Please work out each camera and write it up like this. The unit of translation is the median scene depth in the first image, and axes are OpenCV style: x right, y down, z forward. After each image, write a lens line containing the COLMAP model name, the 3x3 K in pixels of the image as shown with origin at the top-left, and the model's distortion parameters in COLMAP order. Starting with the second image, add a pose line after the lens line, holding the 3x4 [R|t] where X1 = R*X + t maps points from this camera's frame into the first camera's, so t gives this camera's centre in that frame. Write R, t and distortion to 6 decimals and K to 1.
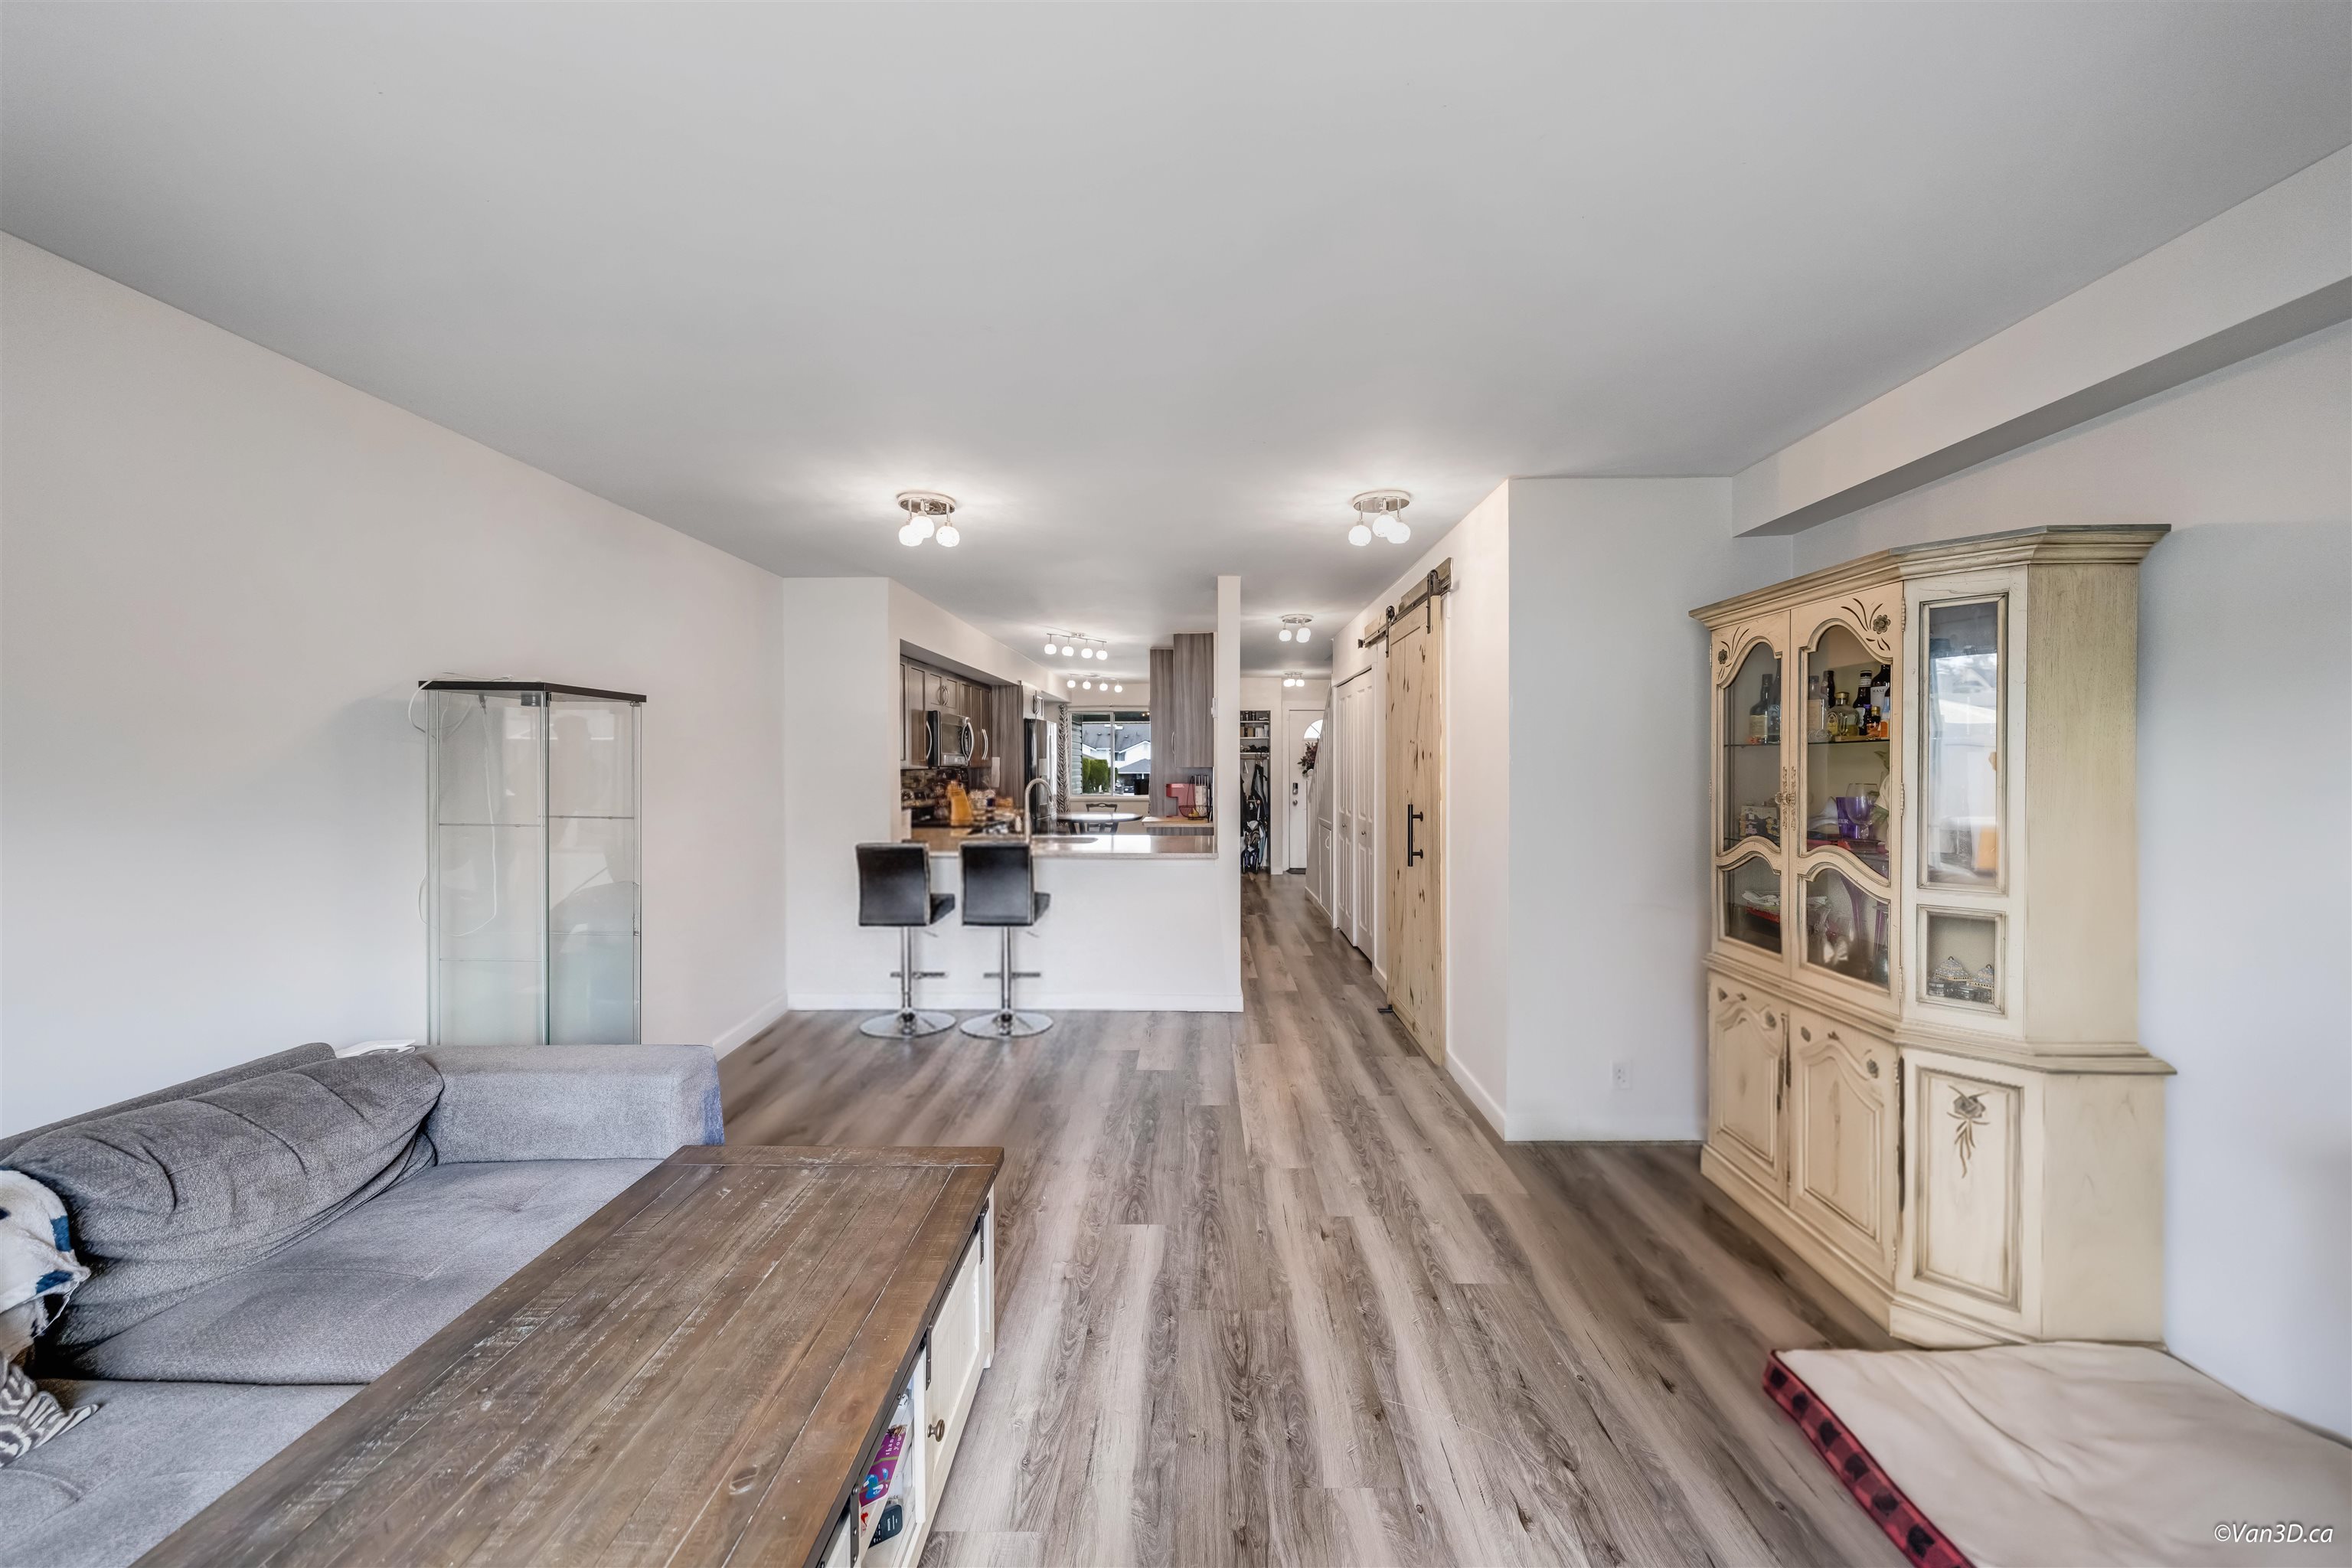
lens RADIAL K [[786.5, 0, 1187.4], [0, 786.5, 766.6], [0, 0, 1]] dist [-0.001446, -0.000117]
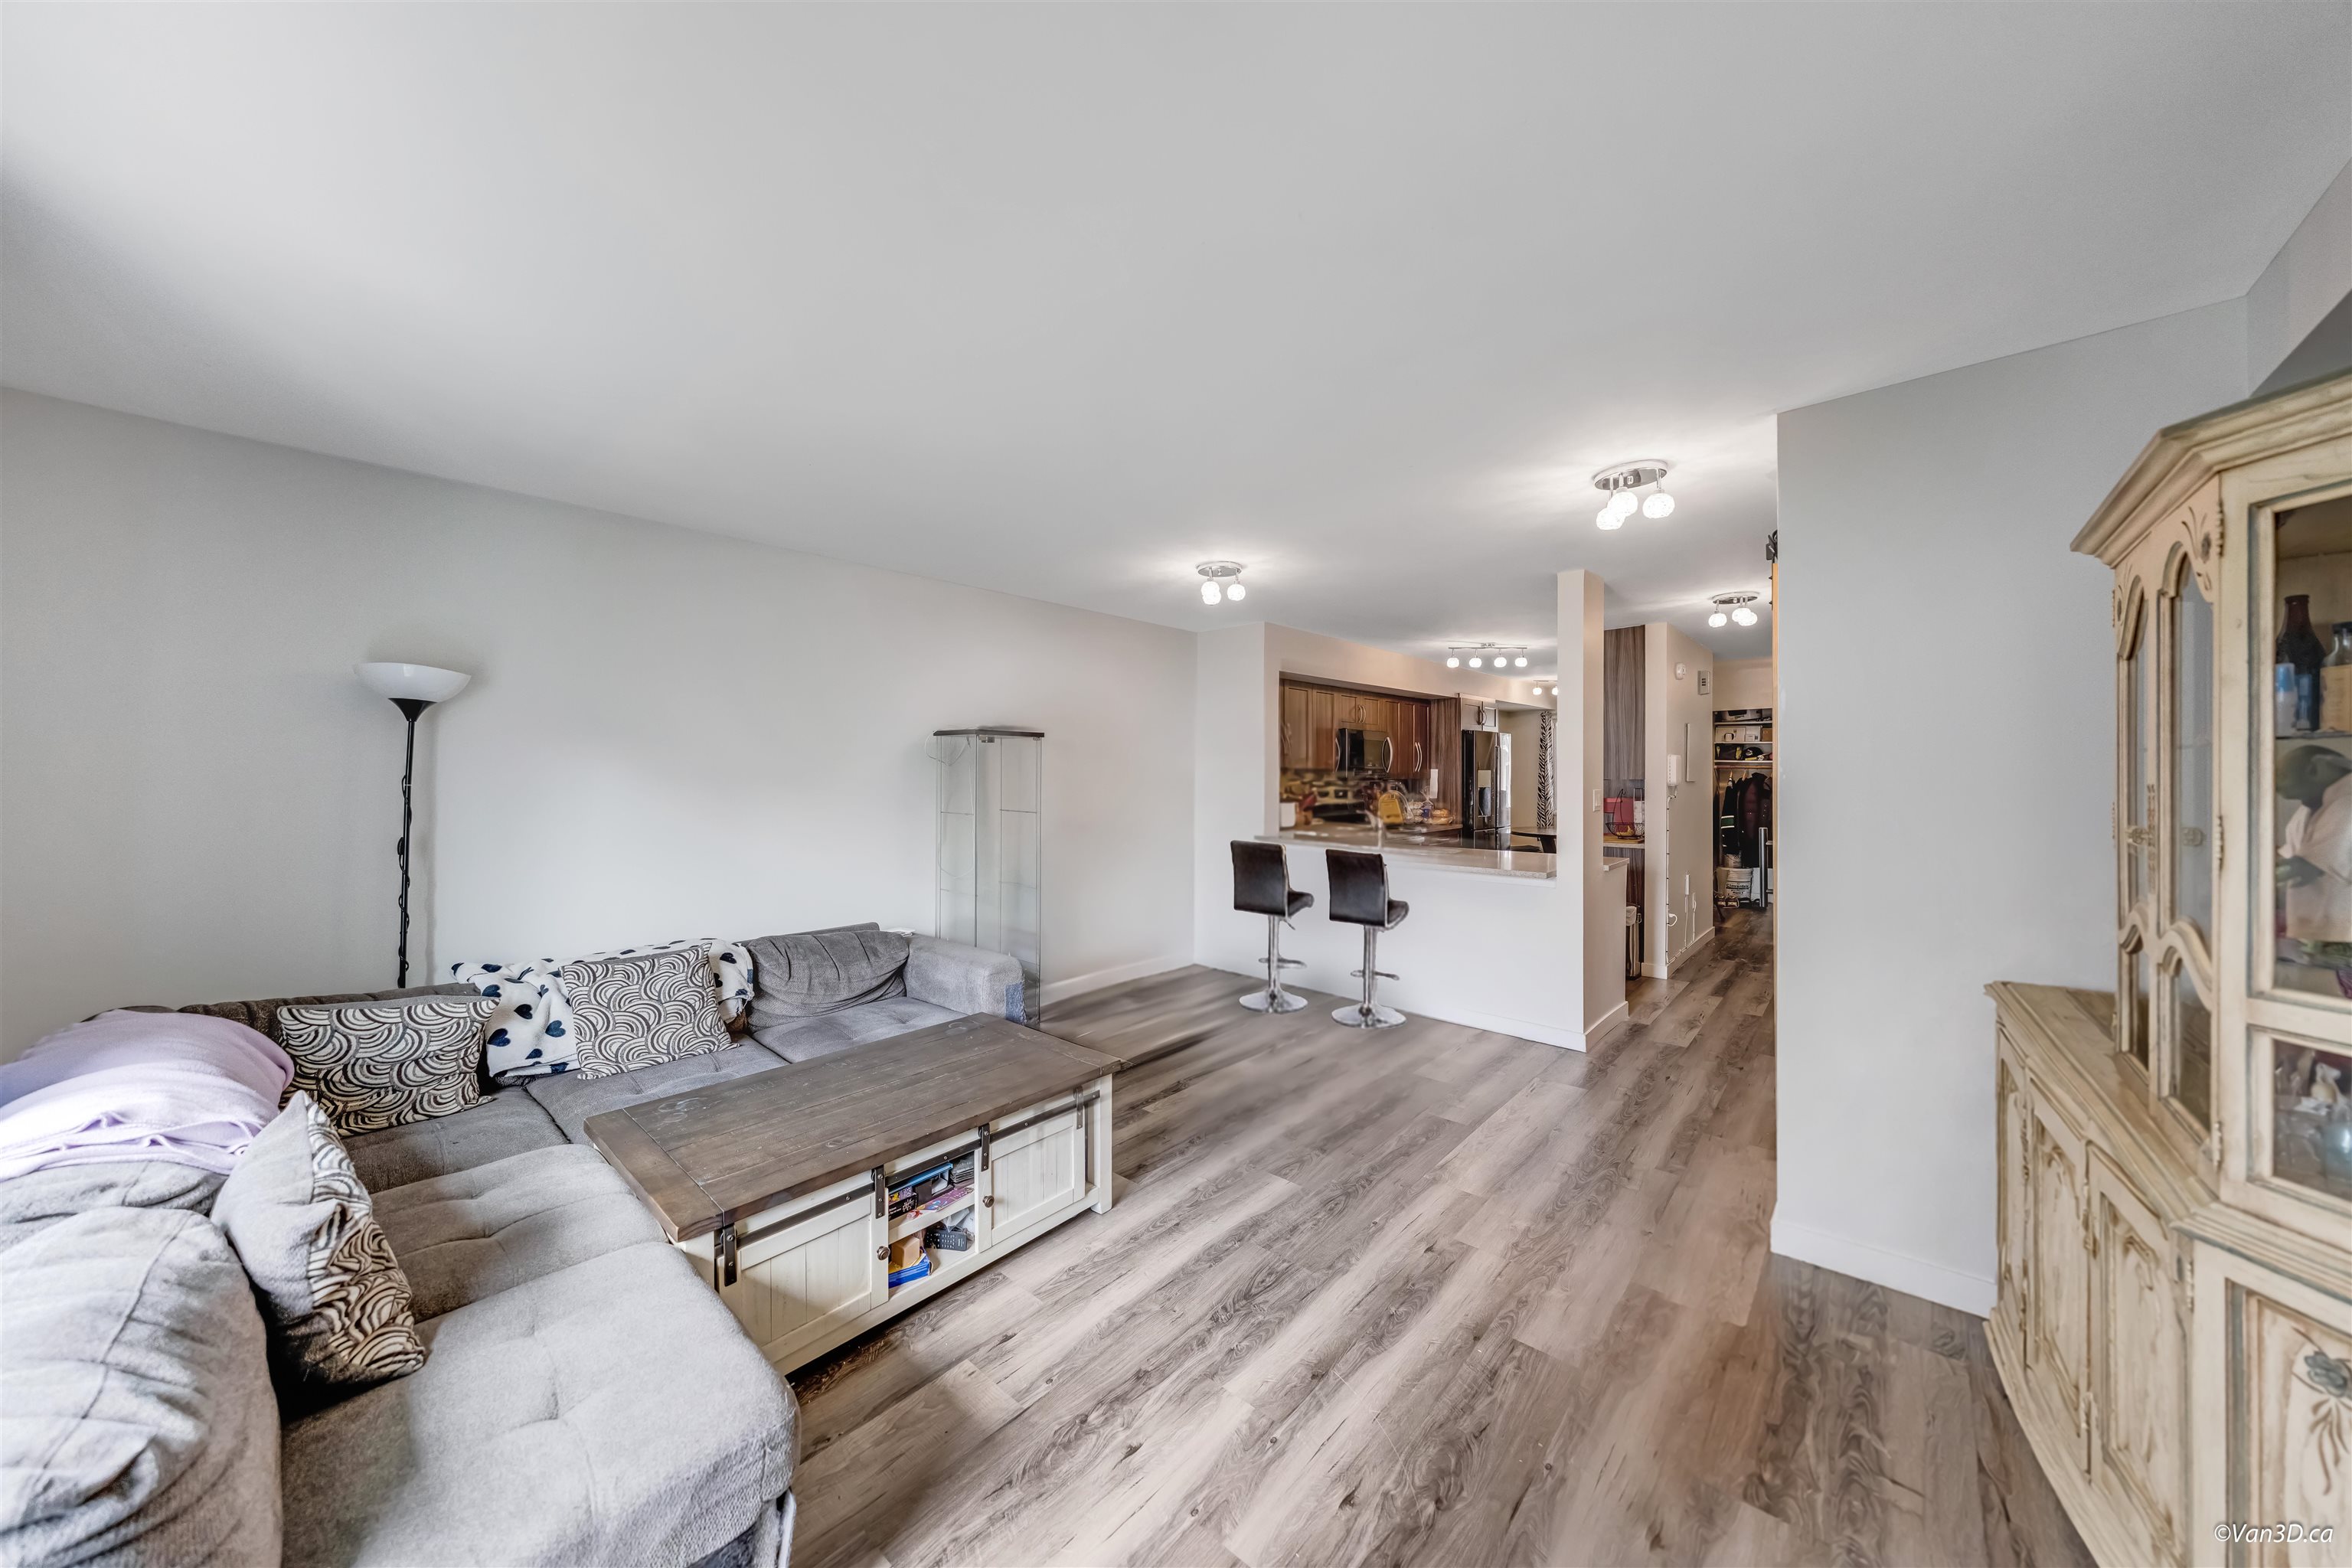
lens RADIAL K [[786.5, 0, 1187.4], [0, 786.5, 766.6], [0, 0, 1]] dist [-0.001446, -0.000117]
pose [[0.752185, -0.008291, -0.658900, 0.706533], [-0.000095, 0.999919, -0.012692, -0.007041], [0.658952, 0.009609, 0.752123, 0.043468]]
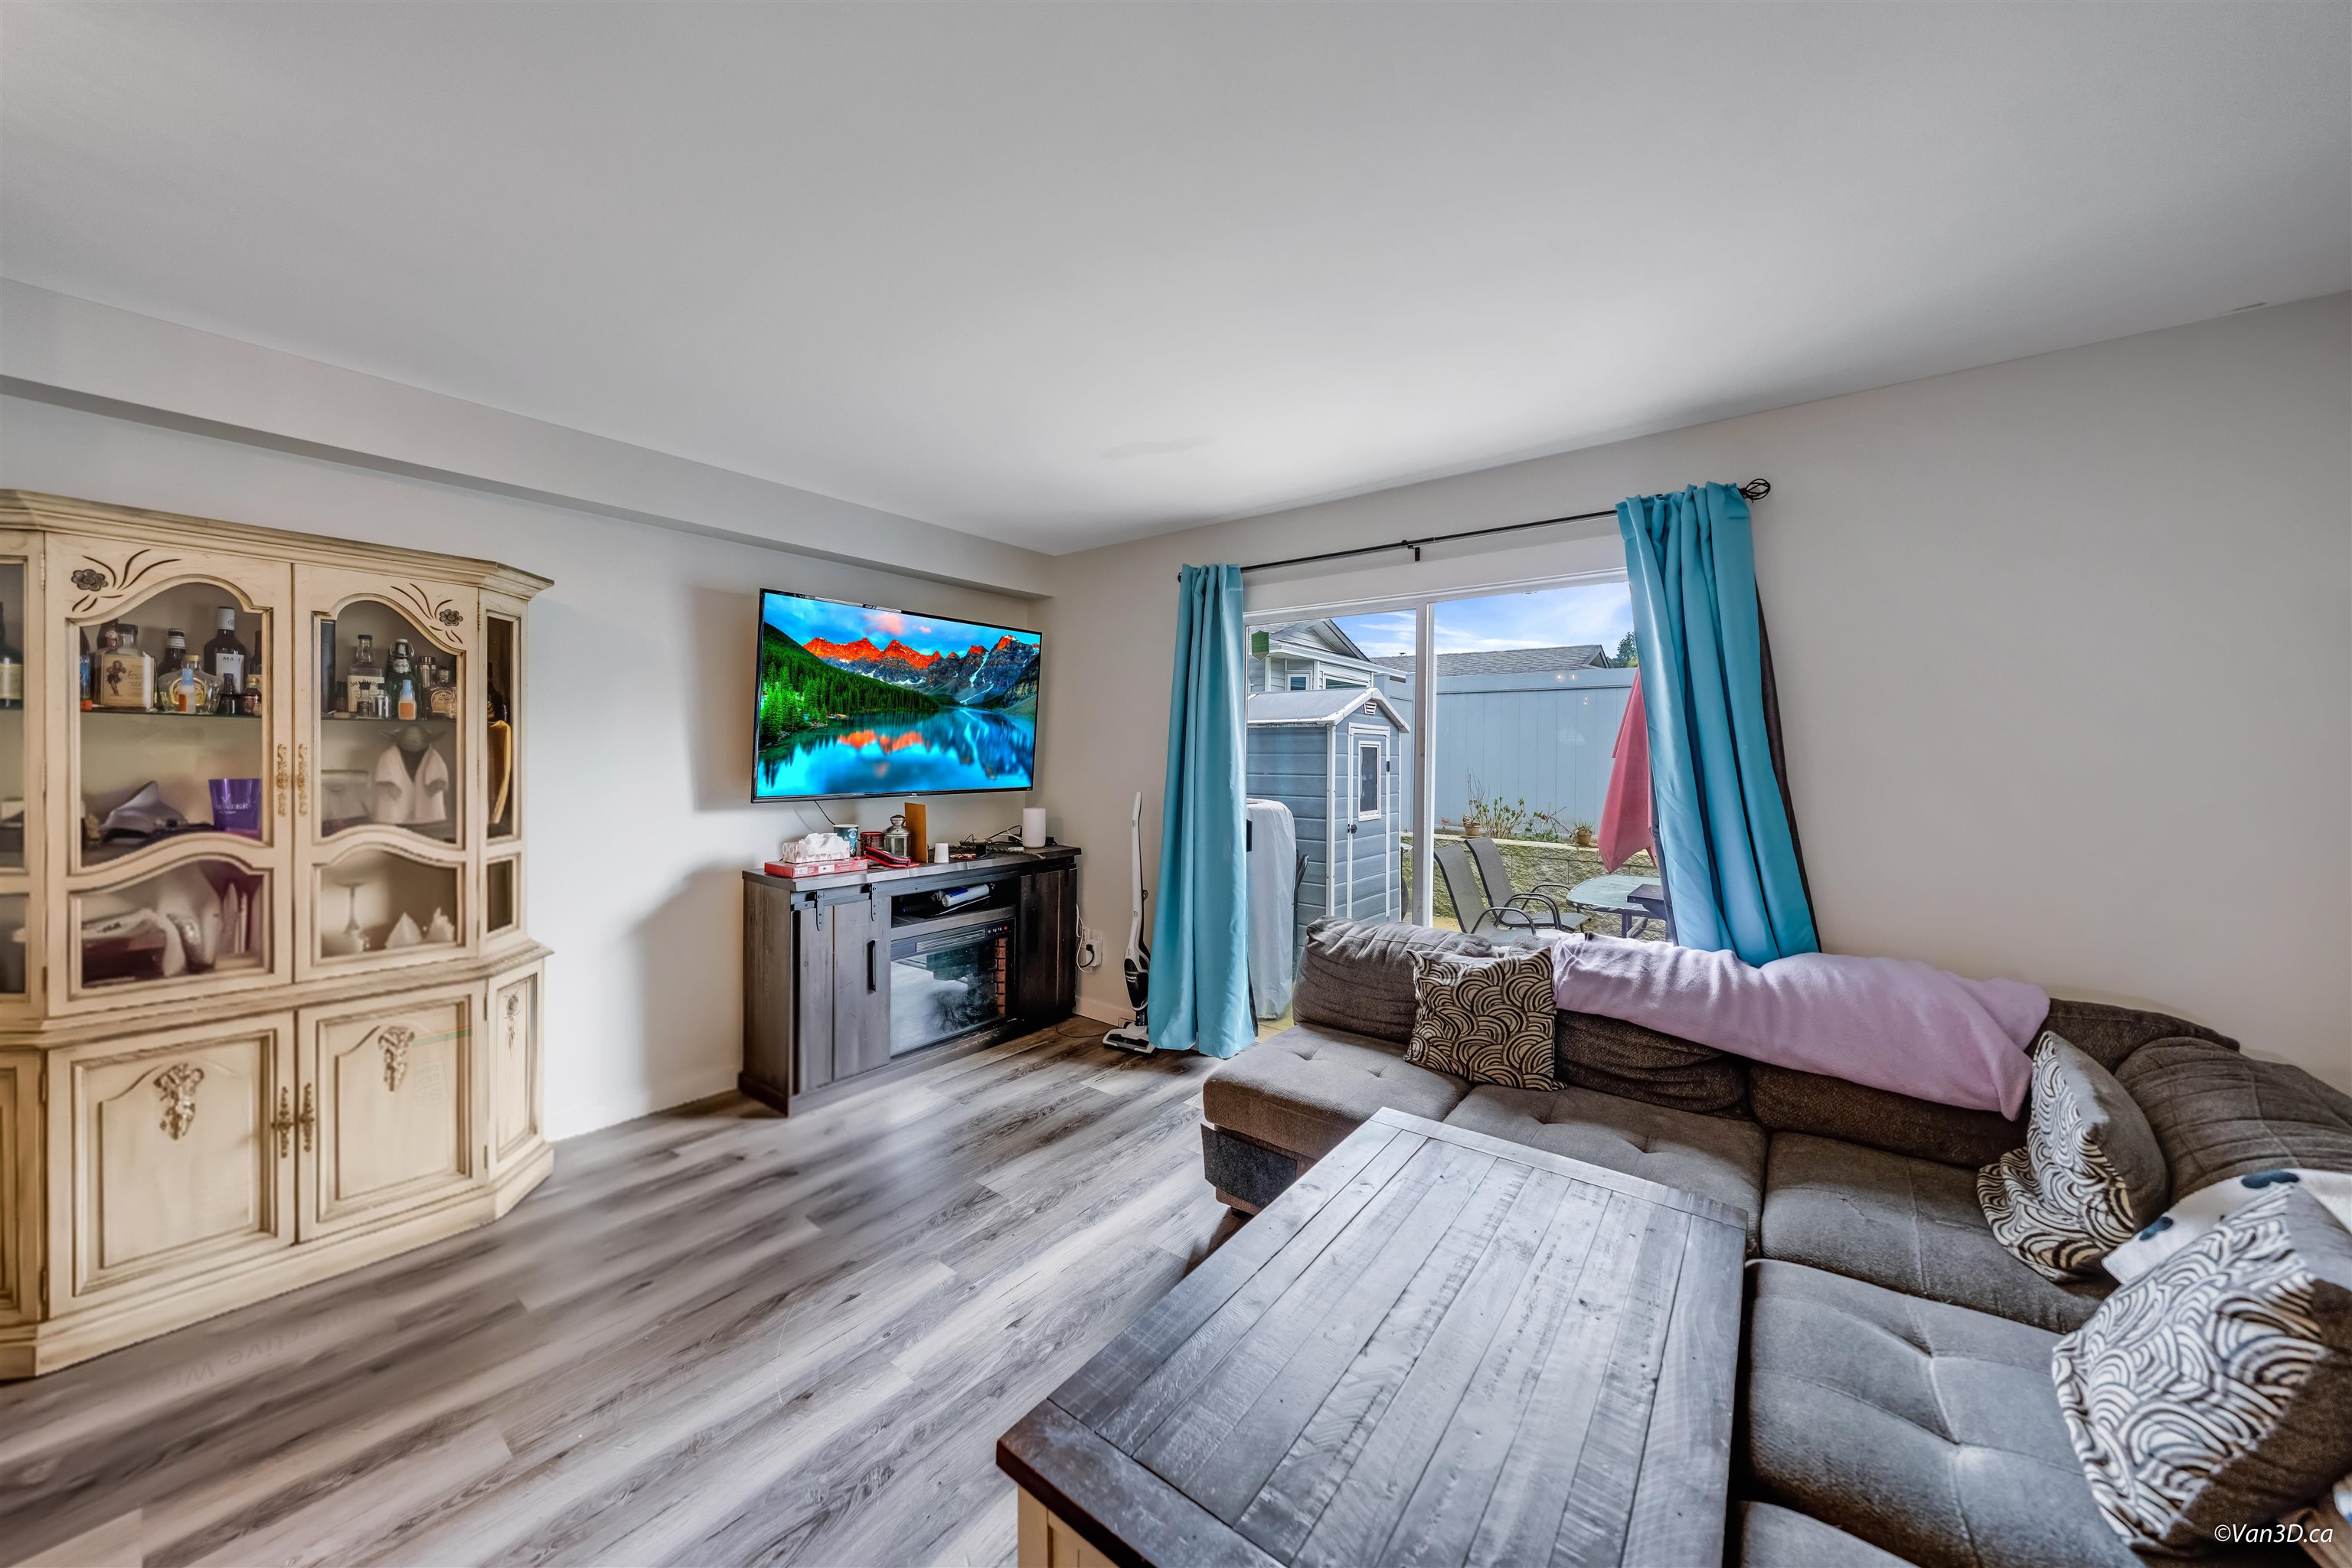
lens RADIAL K [[786.5, 0, 1187.4], [0, 786.5, 766.6], [0, 0, 1]] dist [-0.001446, -0.000117]
pose [[-0.800627, -0.021101, 0.598792, -0.617708], [-0.012215, 0.999747, 0.018897, -0.004822], [-0.599039, 0.007815, -0.800682, 1.270628]]
